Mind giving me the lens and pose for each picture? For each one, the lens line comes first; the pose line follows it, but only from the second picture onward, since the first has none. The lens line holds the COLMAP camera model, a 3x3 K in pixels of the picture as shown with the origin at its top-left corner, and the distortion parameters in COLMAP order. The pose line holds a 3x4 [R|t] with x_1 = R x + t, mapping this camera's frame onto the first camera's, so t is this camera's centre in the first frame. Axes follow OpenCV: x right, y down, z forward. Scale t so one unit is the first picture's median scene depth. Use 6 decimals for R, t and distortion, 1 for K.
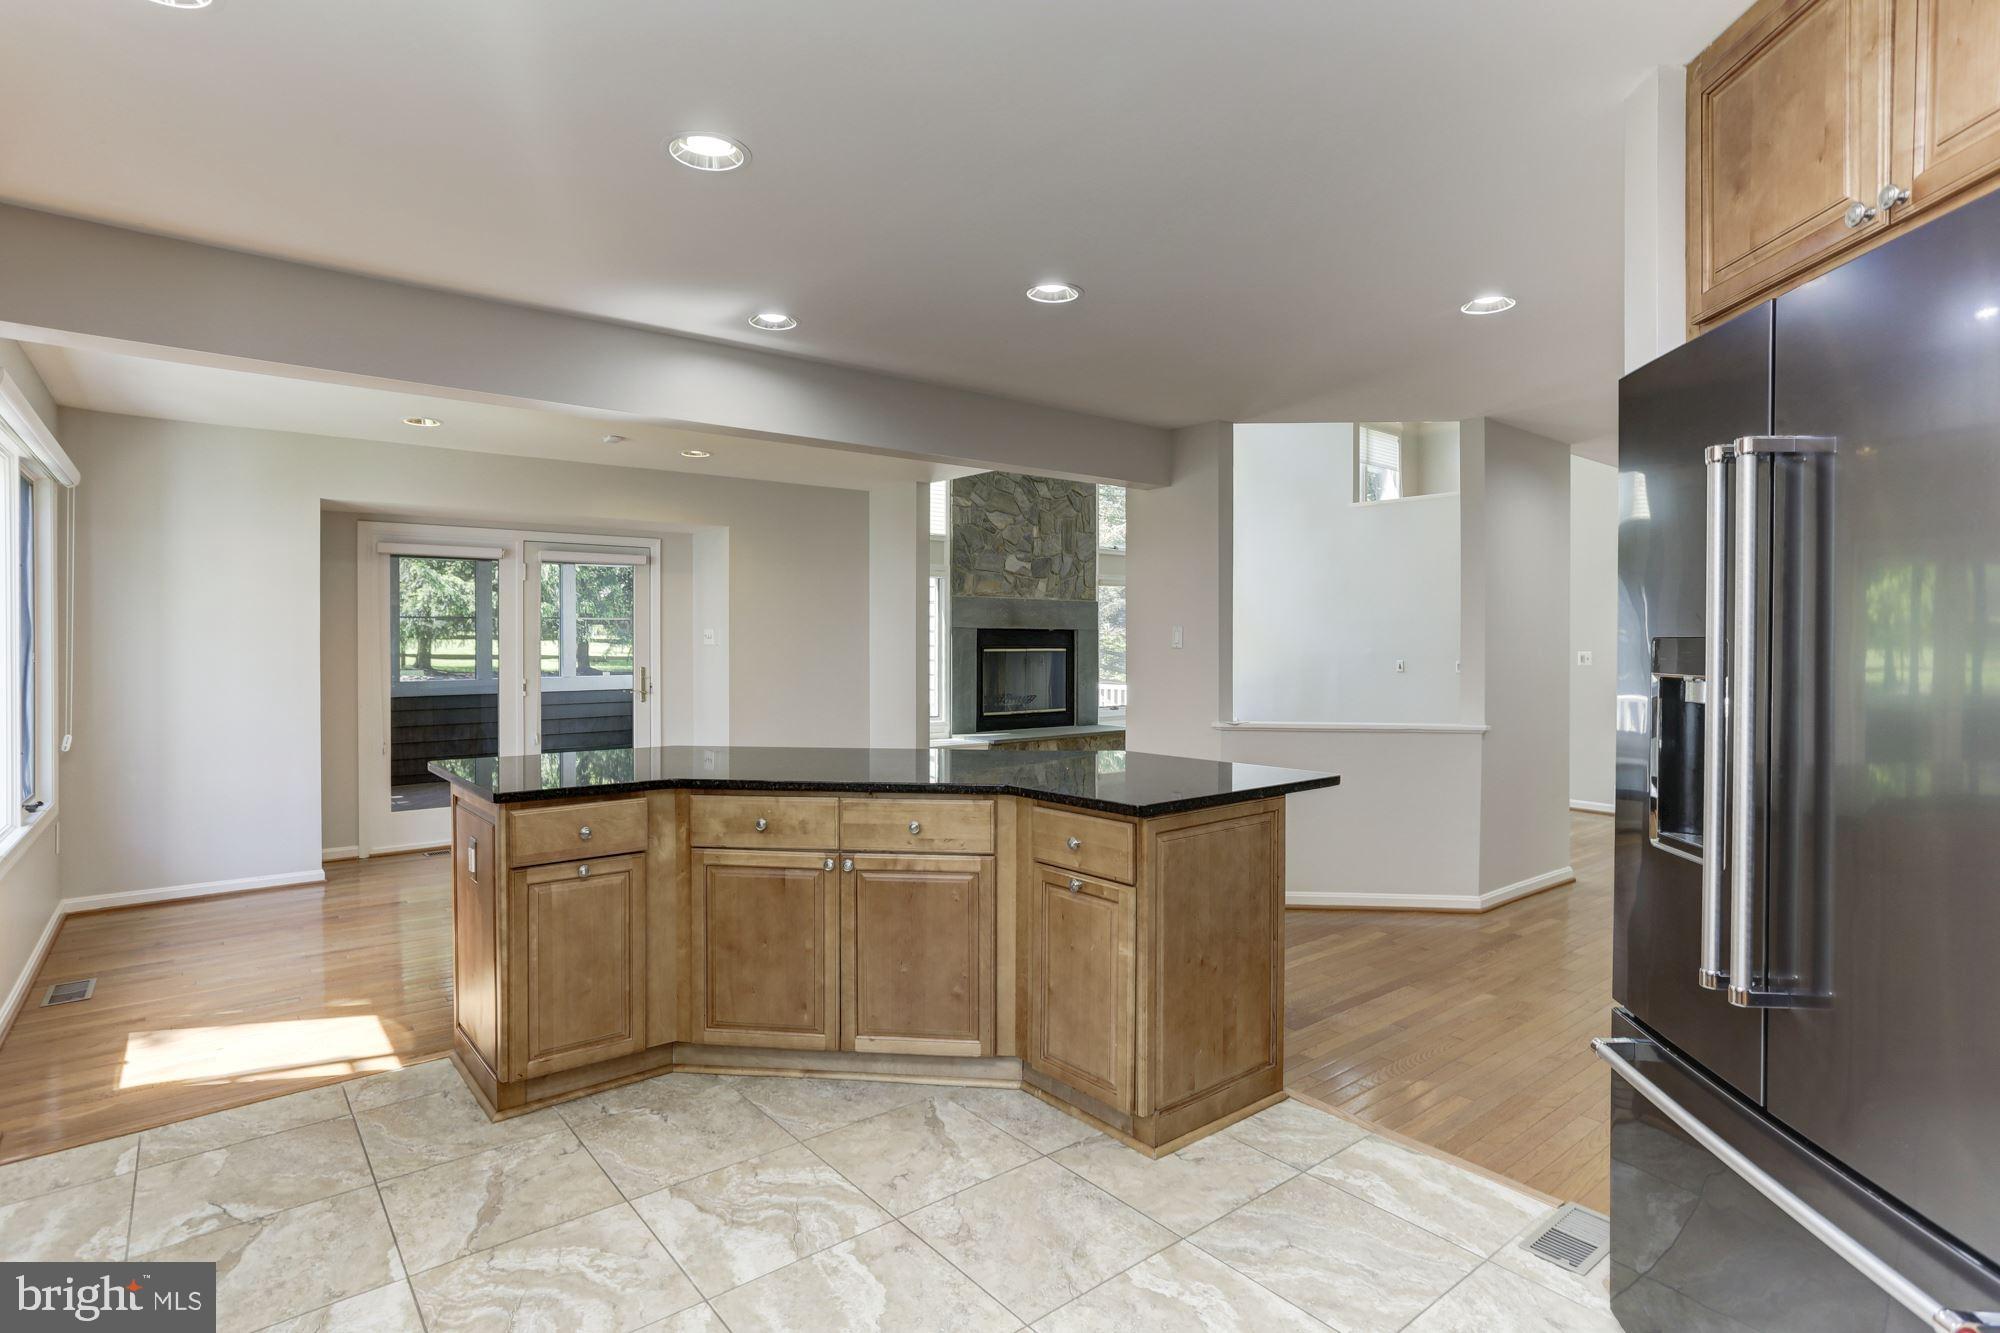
lens RADIAL K [[1021.6, 0, 994.6], [0, 1021.6, 652.6], [0, 0, 1]] dist [-0.012823, 0.005332]
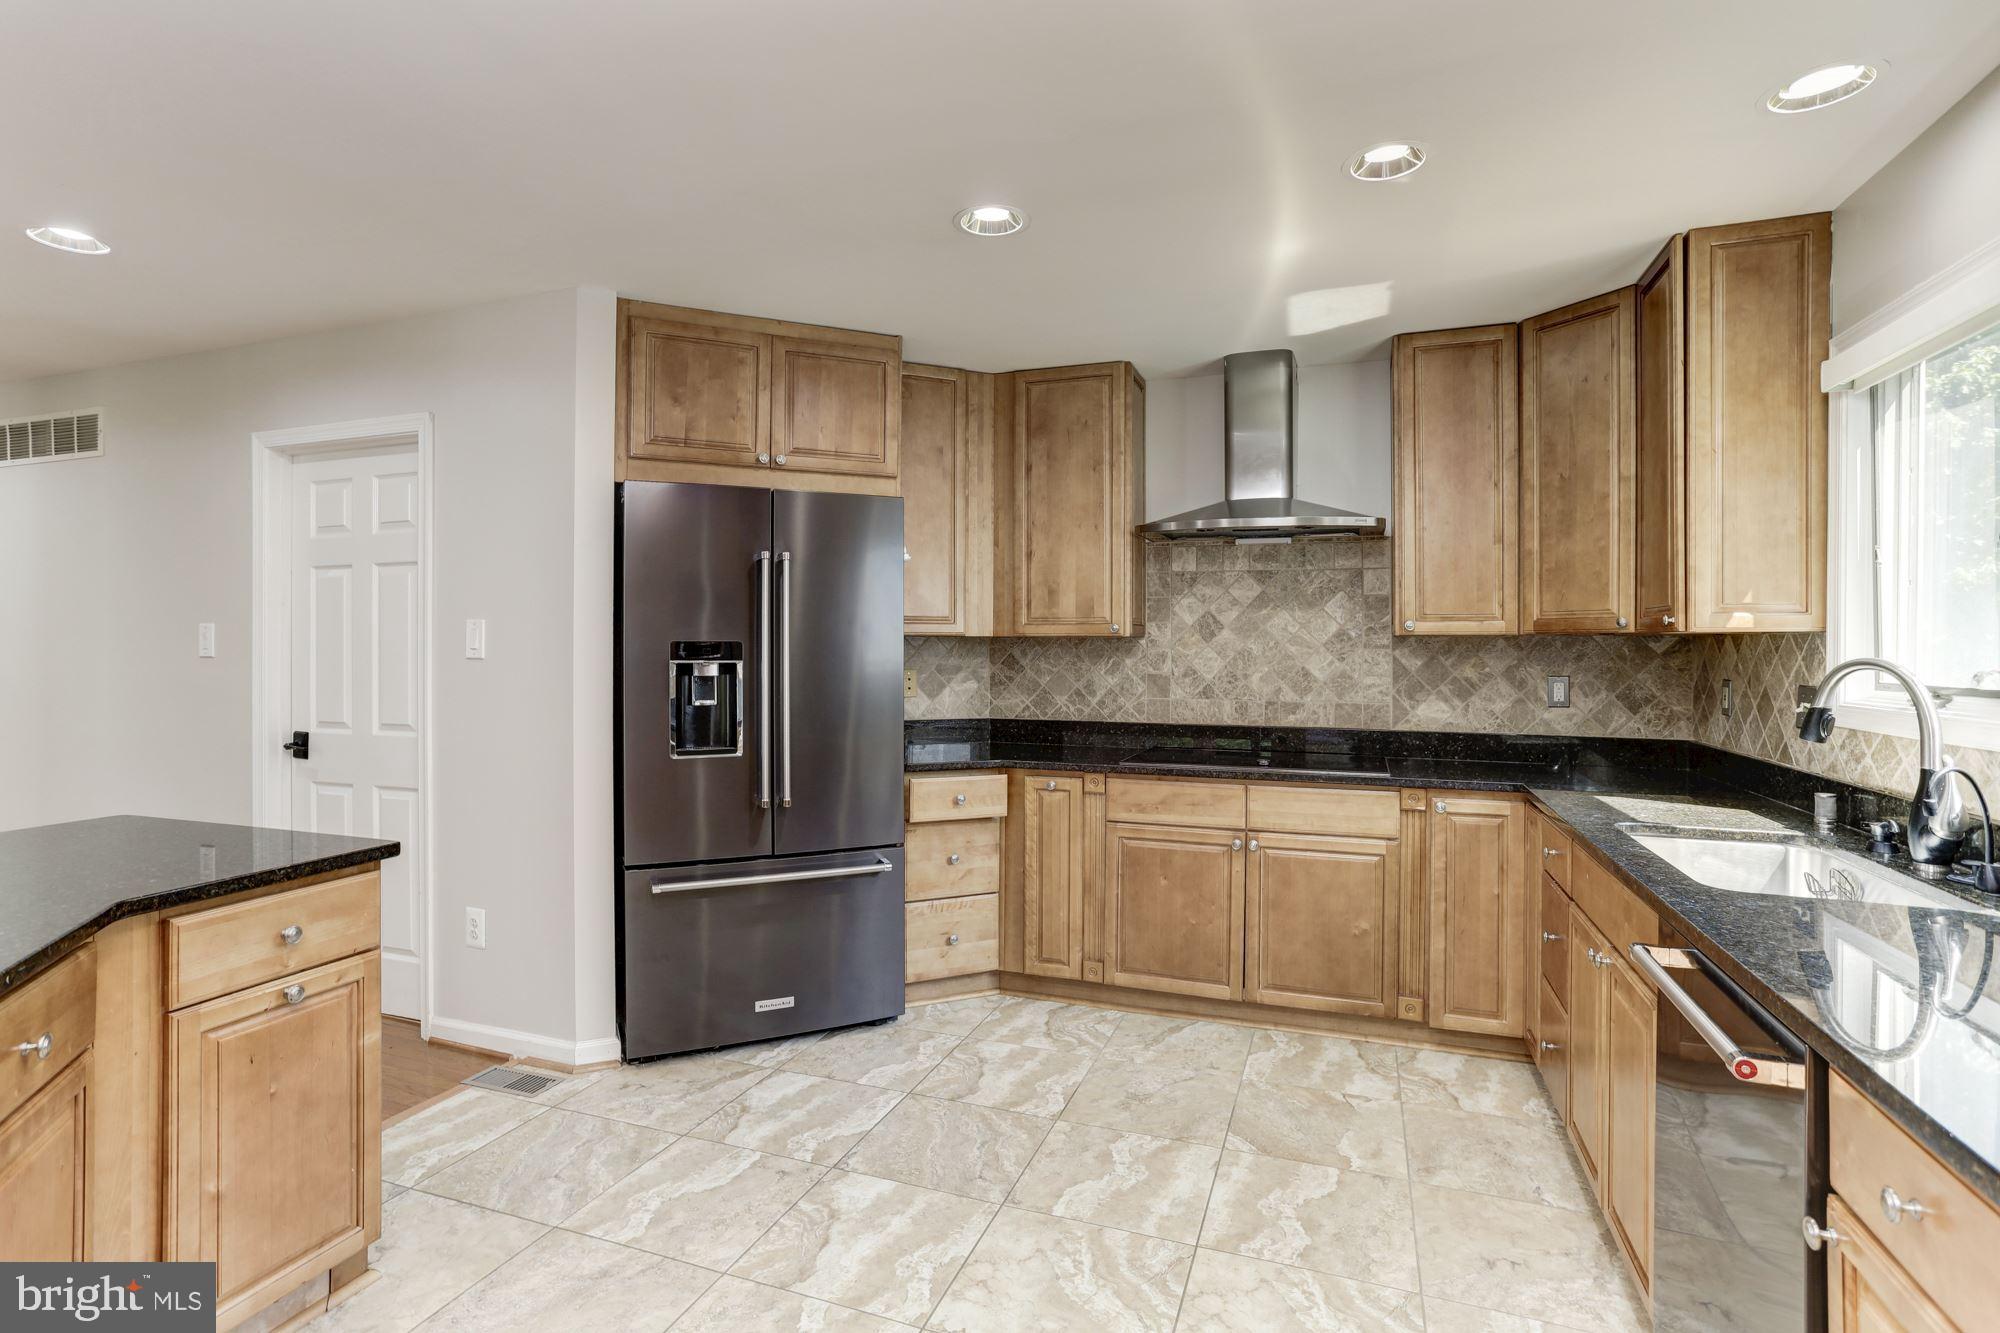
lens RADIAL K [[1021.6, 0, 997.1], [0, 1021.6, 652.4], [0, 0, 1]] dist [-0.012823, 0.005332]
pose [[-0.531034, -0.012121, 0.847264, -0.950267], [0.003895, 0.999852, 0.016745, -0.018591], [-0.847342, 0.012192, -0.530908, 1.209948]]
